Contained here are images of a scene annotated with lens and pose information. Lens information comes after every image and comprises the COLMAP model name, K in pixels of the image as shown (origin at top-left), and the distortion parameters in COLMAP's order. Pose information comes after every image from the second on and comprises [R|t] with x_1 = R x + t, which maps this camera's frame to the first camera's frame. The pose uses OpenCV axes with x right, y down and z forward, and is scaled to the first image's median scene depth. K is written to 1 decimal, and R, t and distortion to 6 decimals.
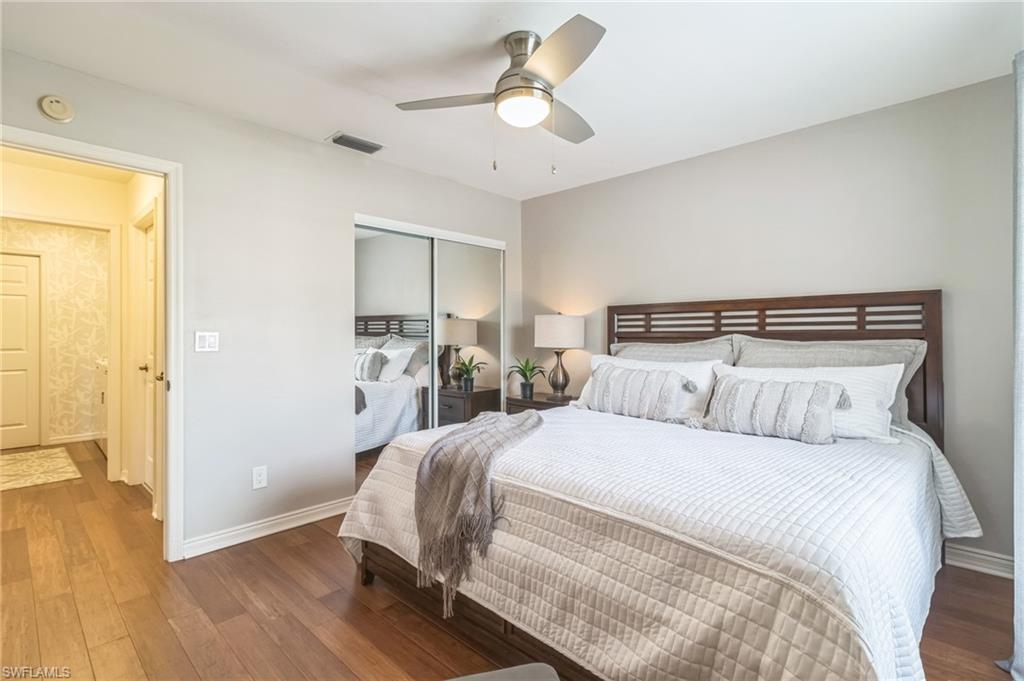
lens RADIAL K [[476.9, 0, 507.6], [0, 476.9, 333.1], [0, 0, 1]] dist [0.003476, -0.000003]
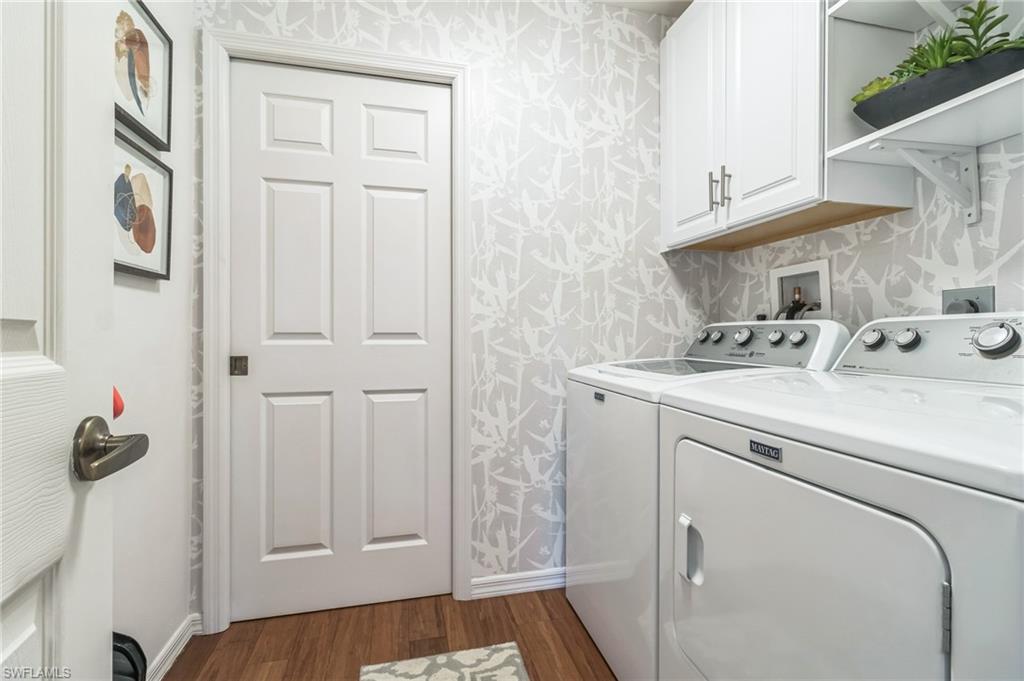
lens RADIAL K [[476.9, 0, 514.6], [0, 476.9, 341.3], [0, 0, 1]] dist [0.003476, -0.000003]
pose [[0.833616, -0.000368, -0.552344, -0.690090], [0.000391, 1.000000, -0.000075, 0.035854], [0.552344, -0.000153, 0.833616, 0.676864]]
